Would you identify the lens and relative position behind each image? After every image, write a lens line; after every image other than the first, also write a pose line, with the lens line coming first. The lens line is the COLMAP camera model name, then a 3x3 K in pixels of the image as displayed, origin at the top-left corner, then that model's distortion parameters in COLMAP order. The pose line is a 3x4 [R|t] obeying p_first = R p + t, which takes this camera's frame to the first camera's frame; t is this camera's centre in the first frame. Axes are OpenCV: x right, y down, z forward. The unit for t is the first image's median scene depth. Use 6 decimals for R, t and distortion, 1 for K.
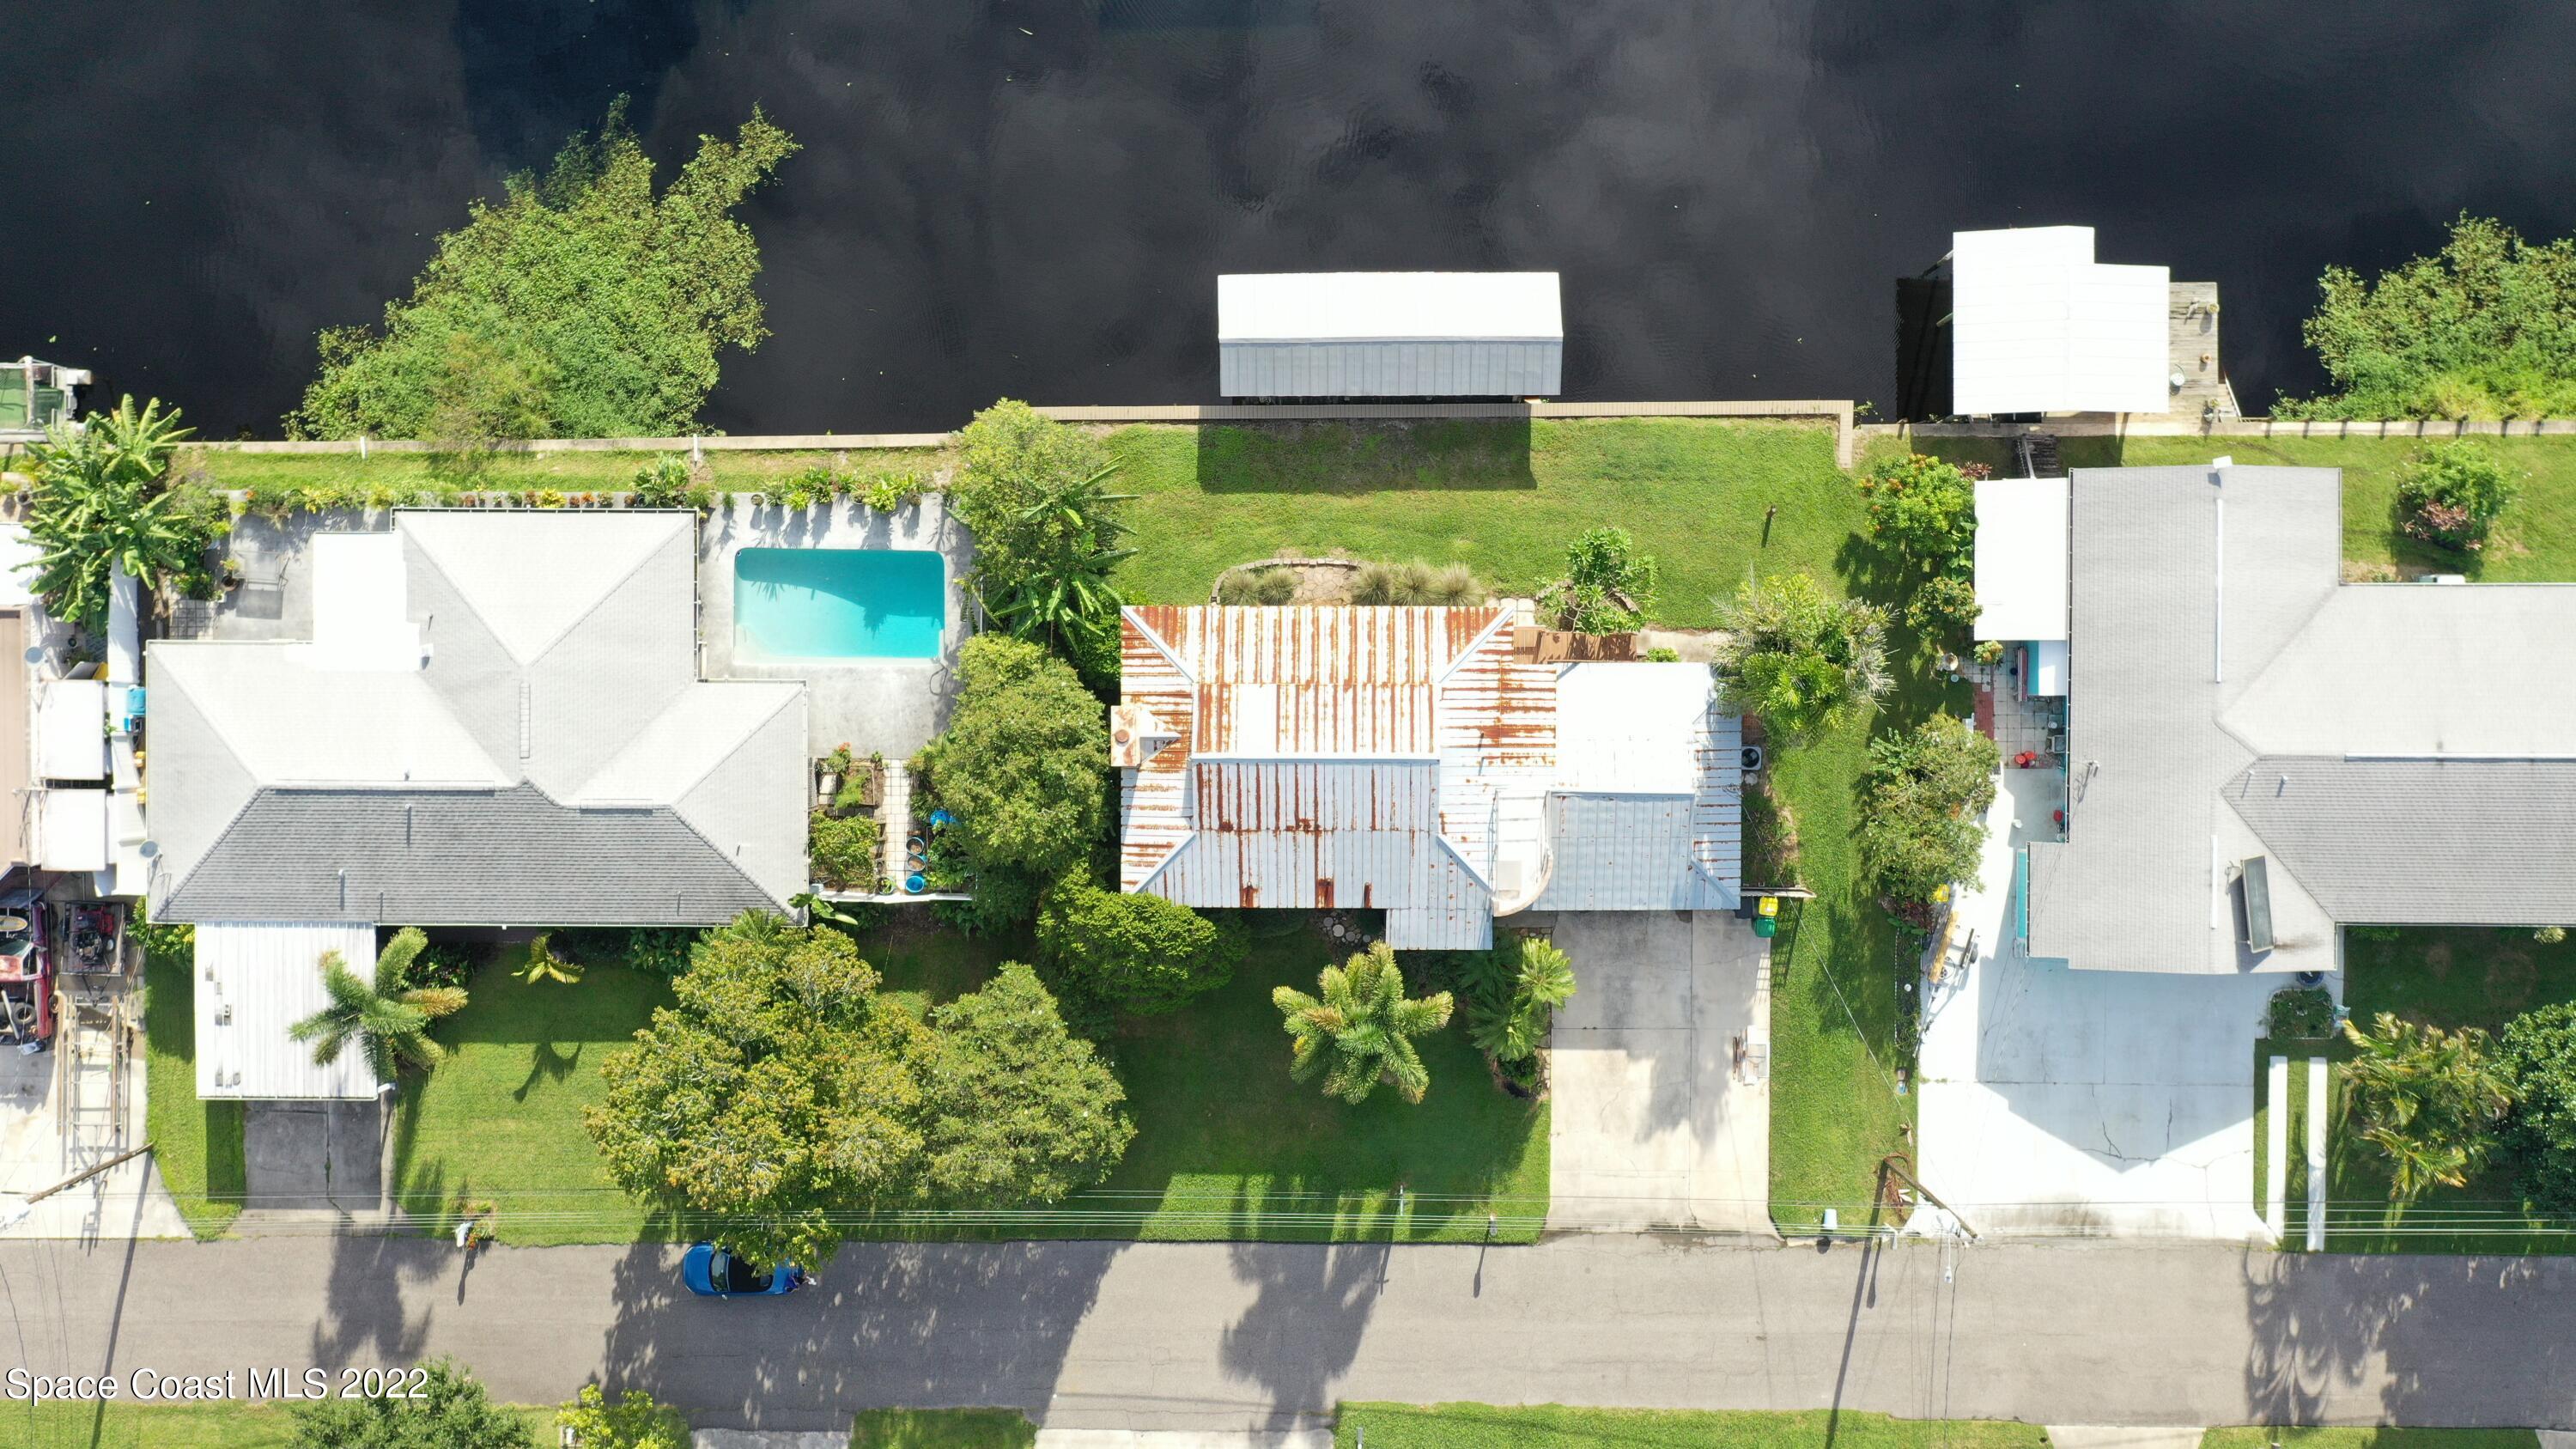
lens RADIAL K [[2056.2, 0, 1287.8], [0, 2056.2, 724.5], [0, 0, 1]] dist [0.015276, 0.006437]
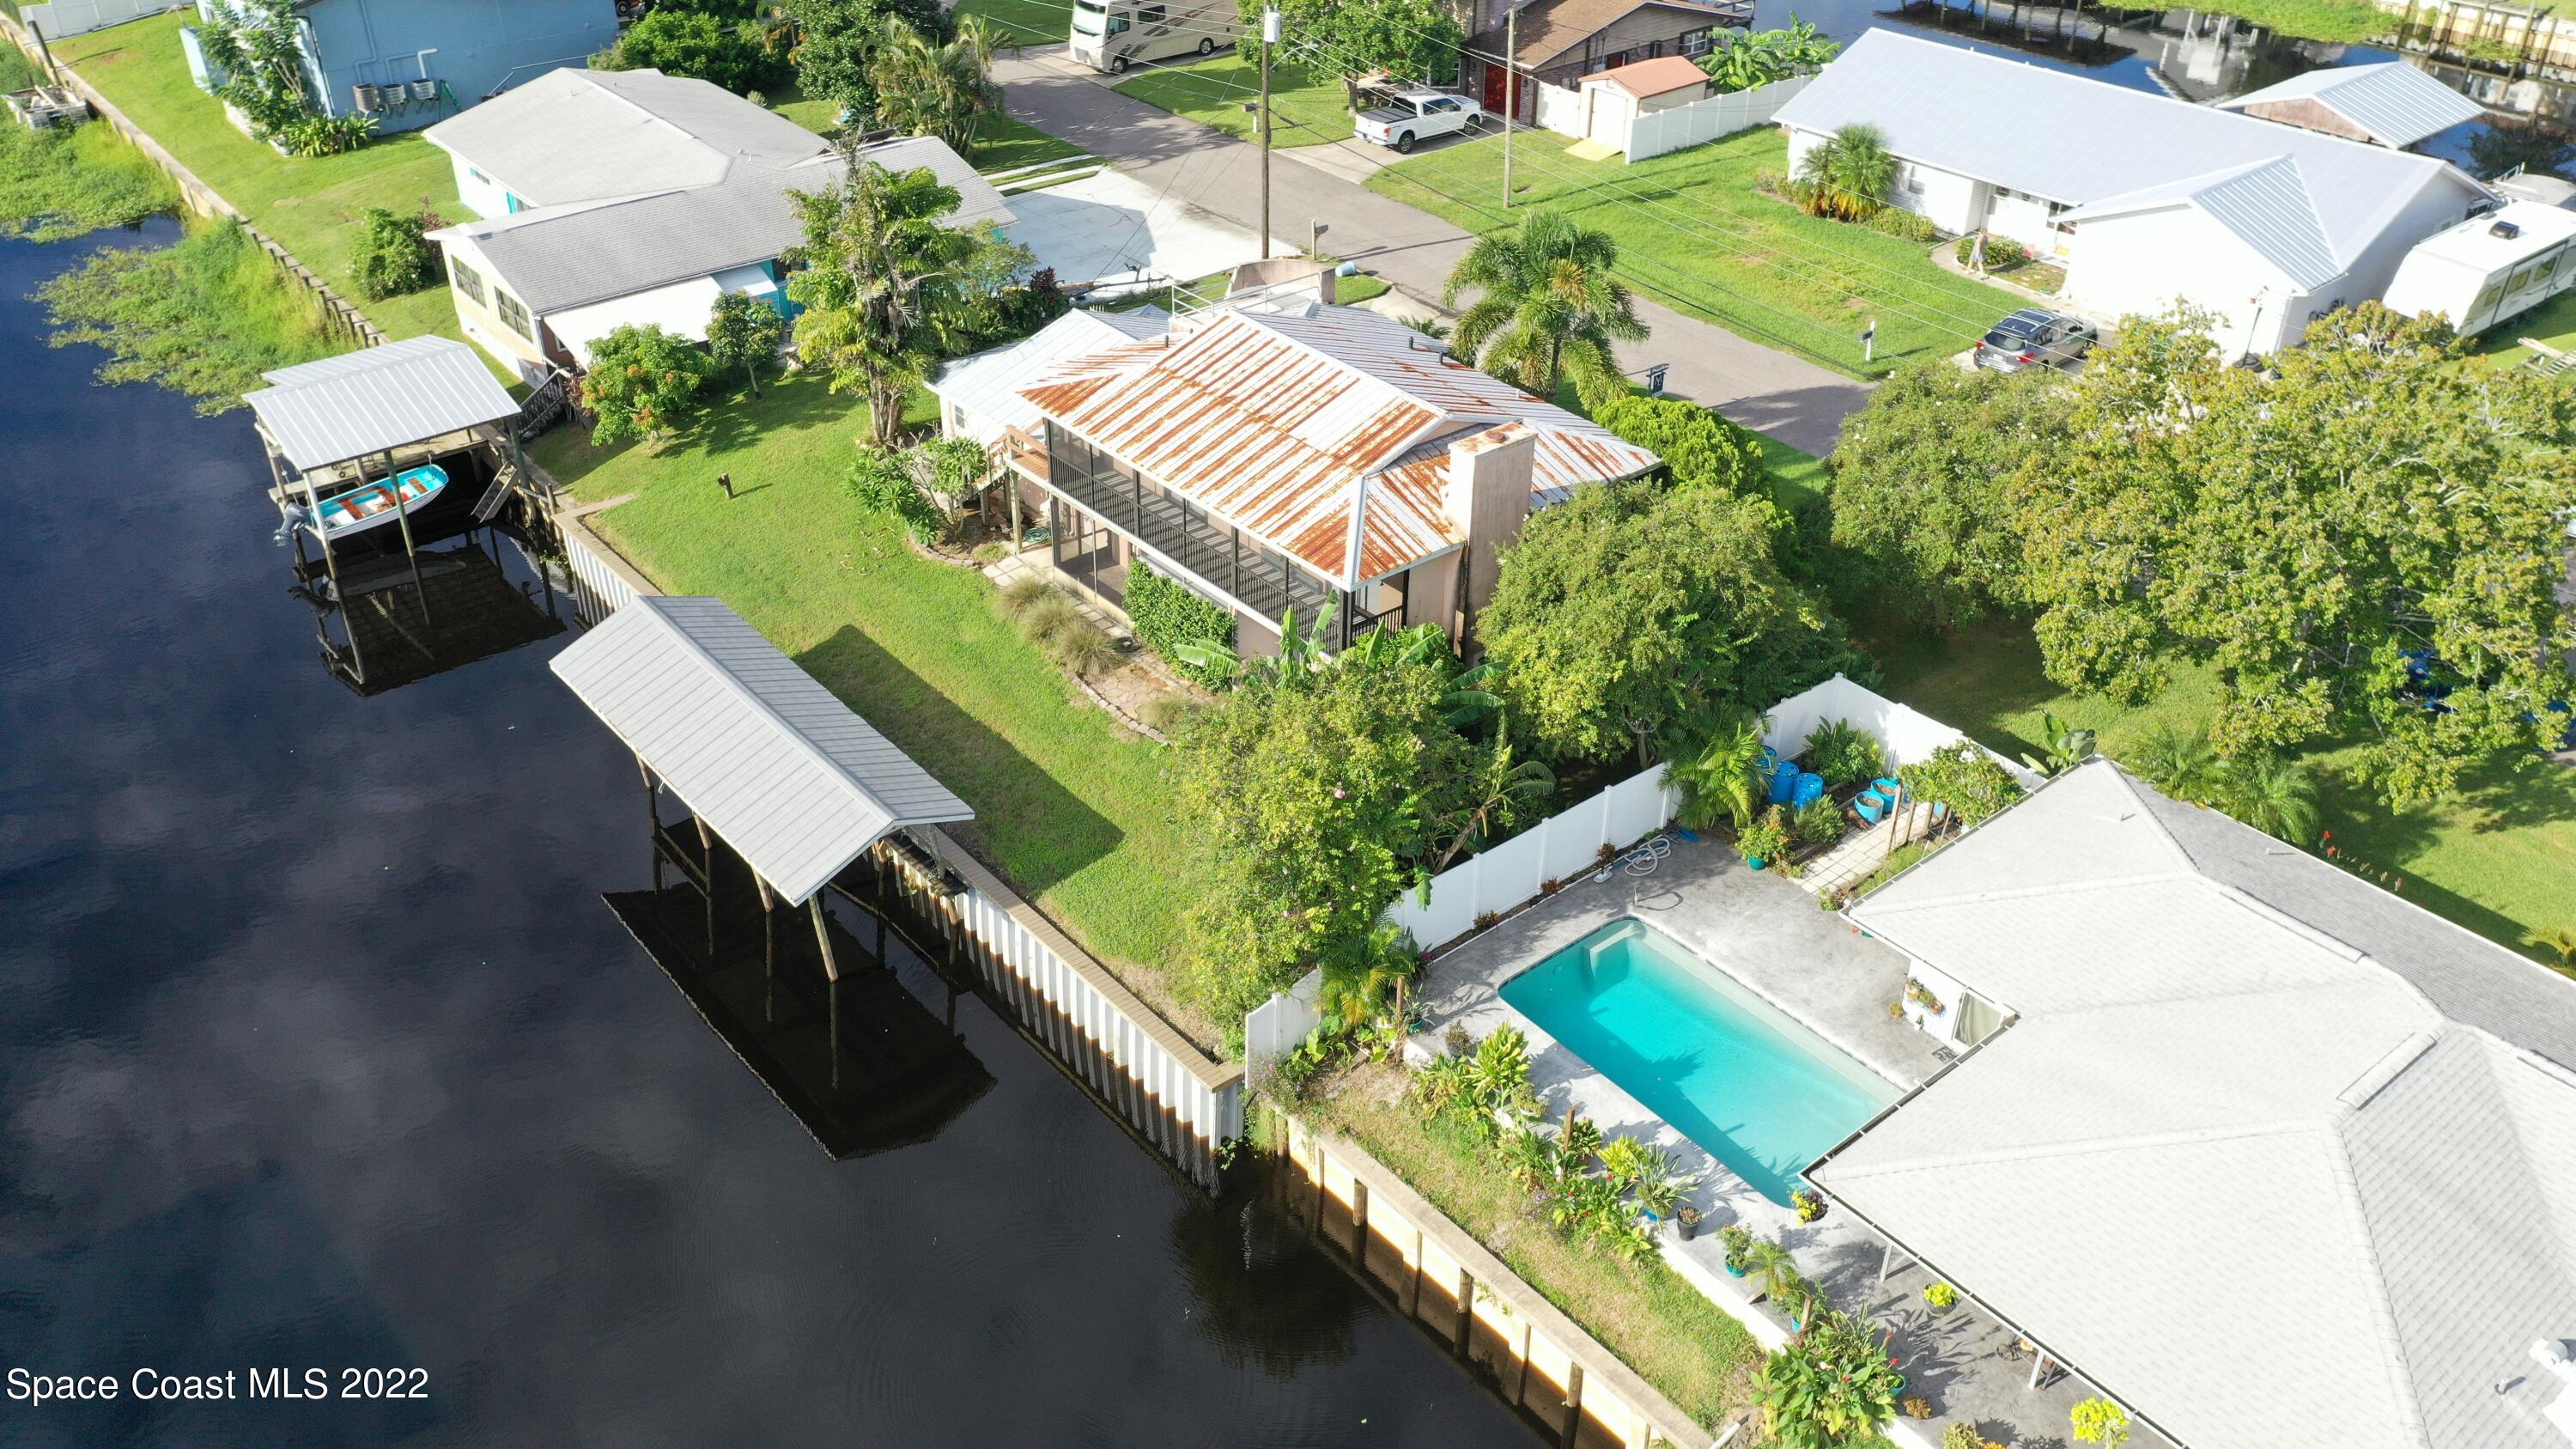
lens RADIAL K [[2056.2, 0, 1271.0], [0, 2056.2, 739.0], [0, 0, 1]] dist [0.015276, 0.006437]
pose [[-0.631995, -0.403147, 0.661857, -0.477967], [0.774769, -0.348281, 0.527669, -0.405010], [0.017784, 0.846270, 0.532457, 0.669862]]
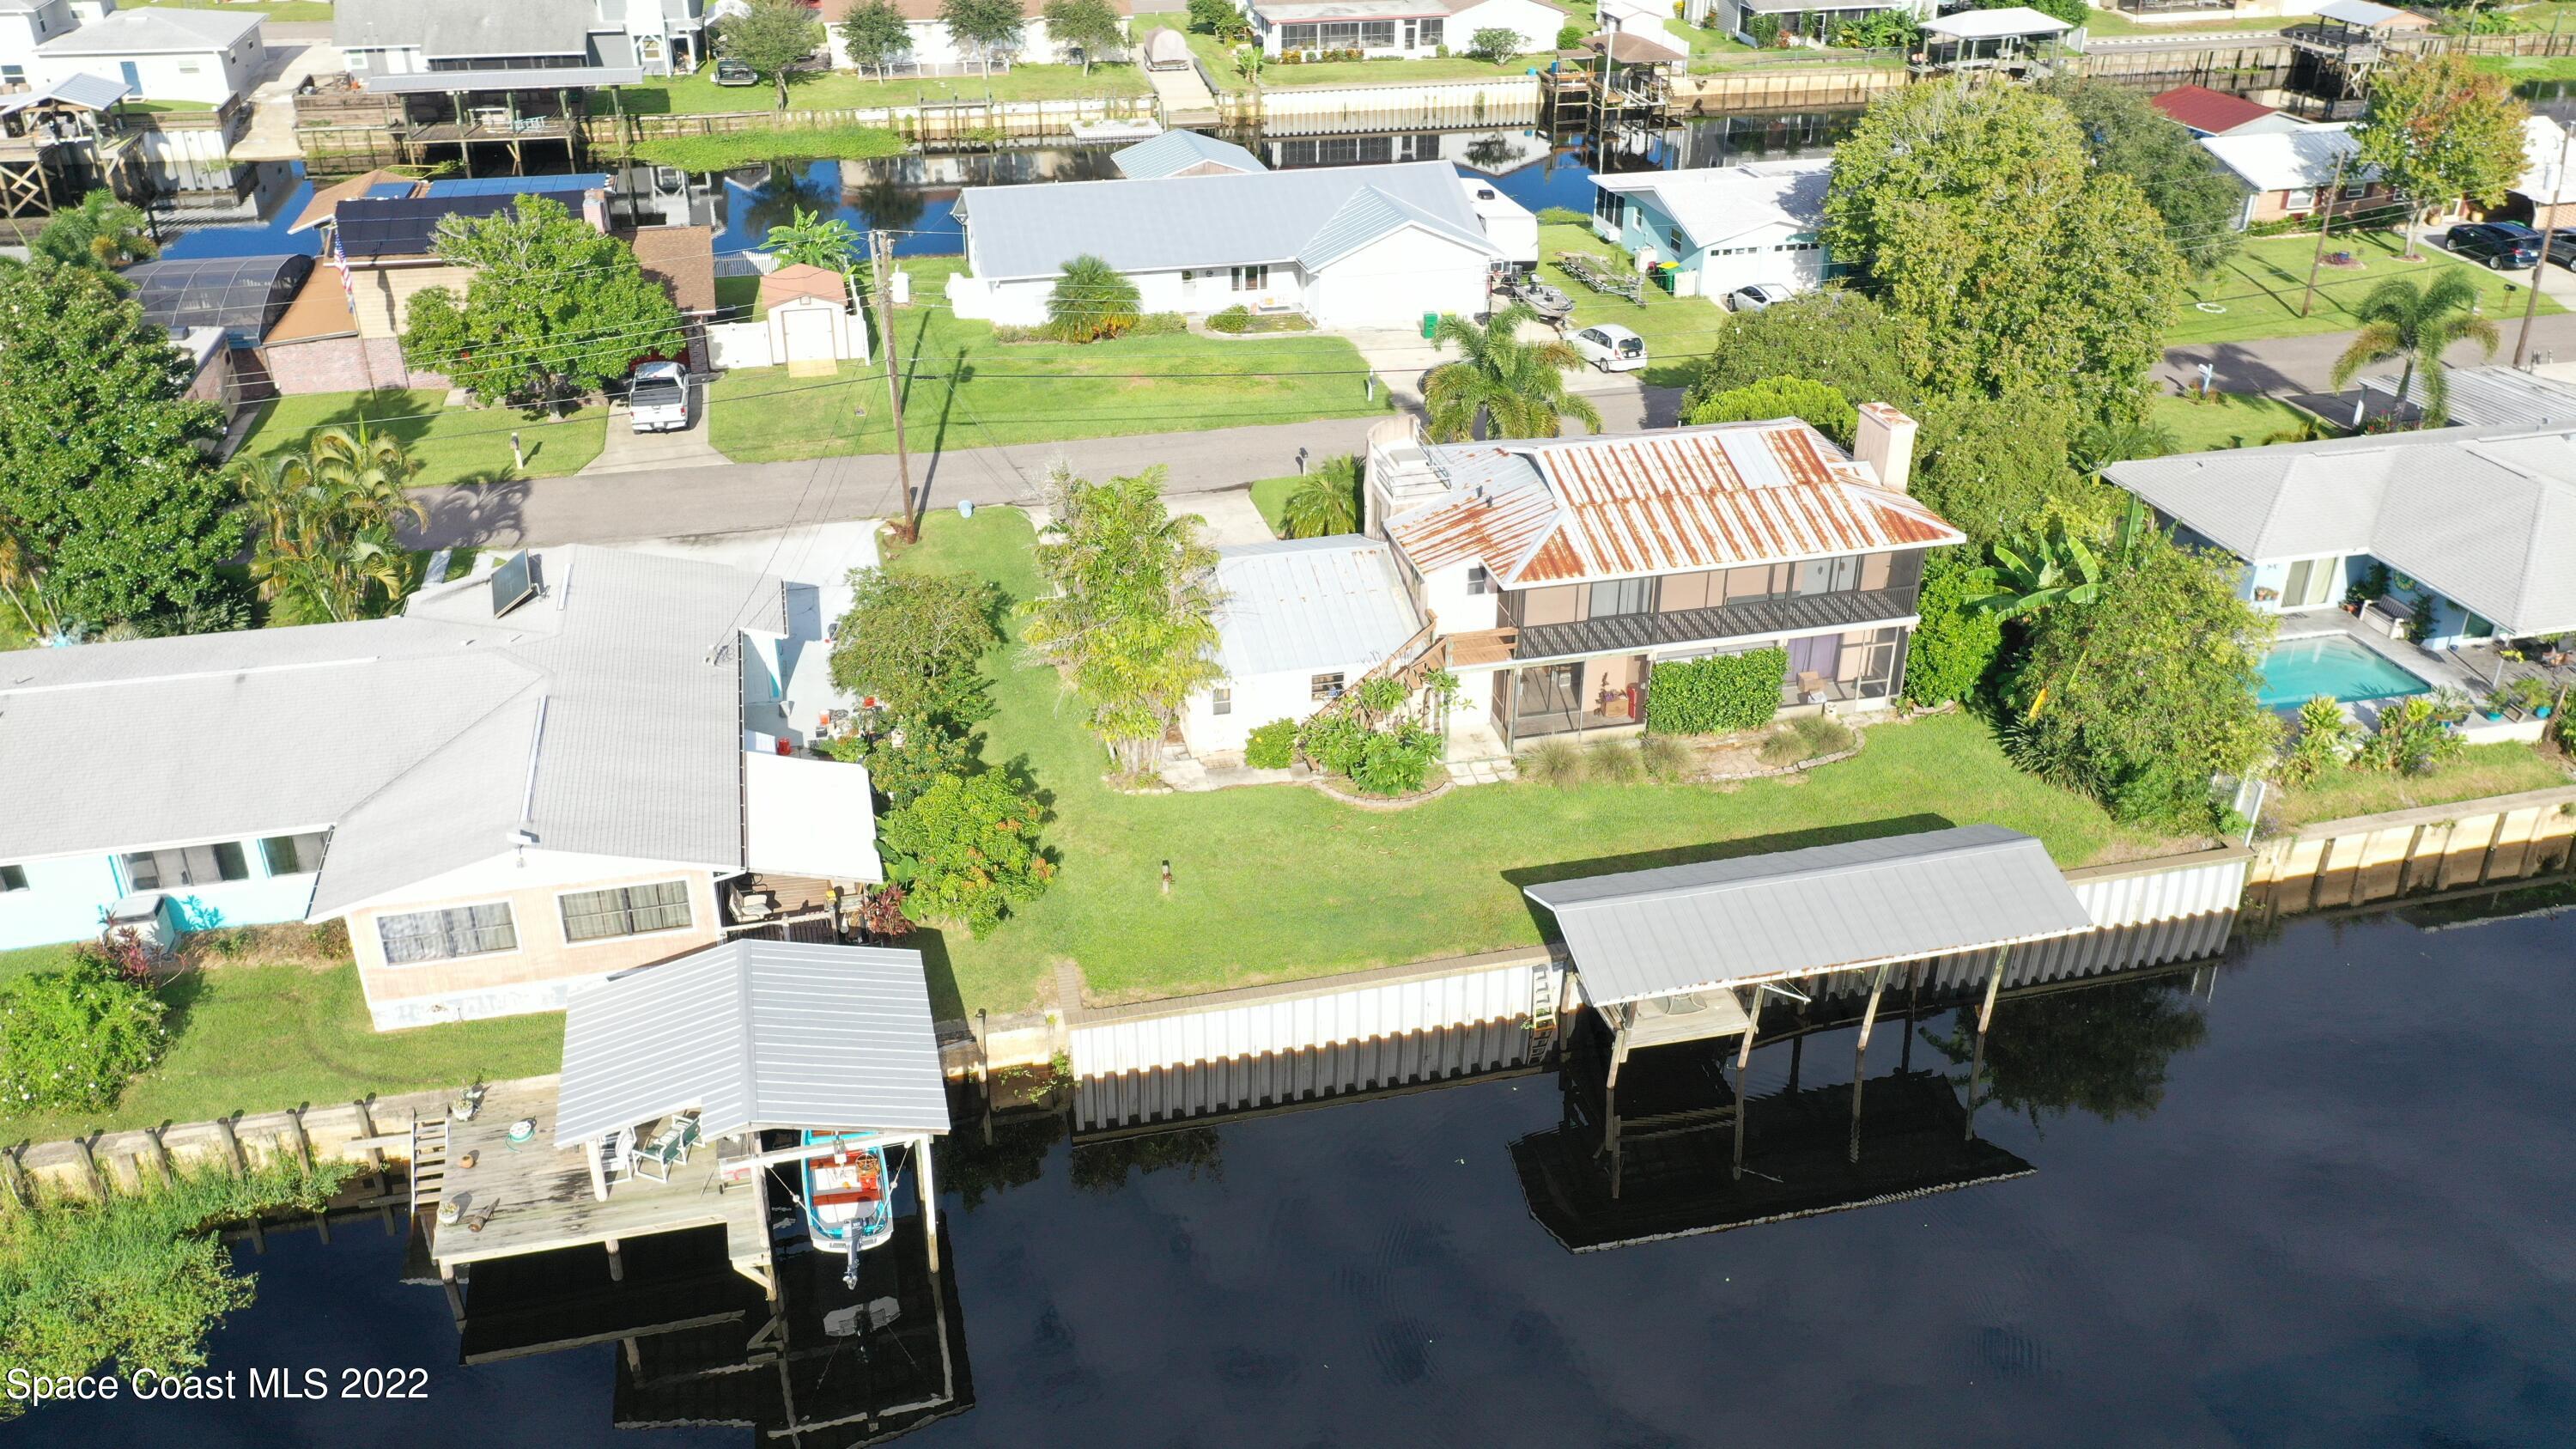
lens RADIAL K [[2056.2, 0, 1298.3], [0, 2056.2, 734.2], [0, 0, 1]] dist [0.015276, 0.006437]
pose [[-0.969109, 0.135777, -0.205893, 0.331743], [-0.245770, -0.461909, 0.852196, -0.682066], [0.020605, 0.876473, 0.481010, 0.642952]]
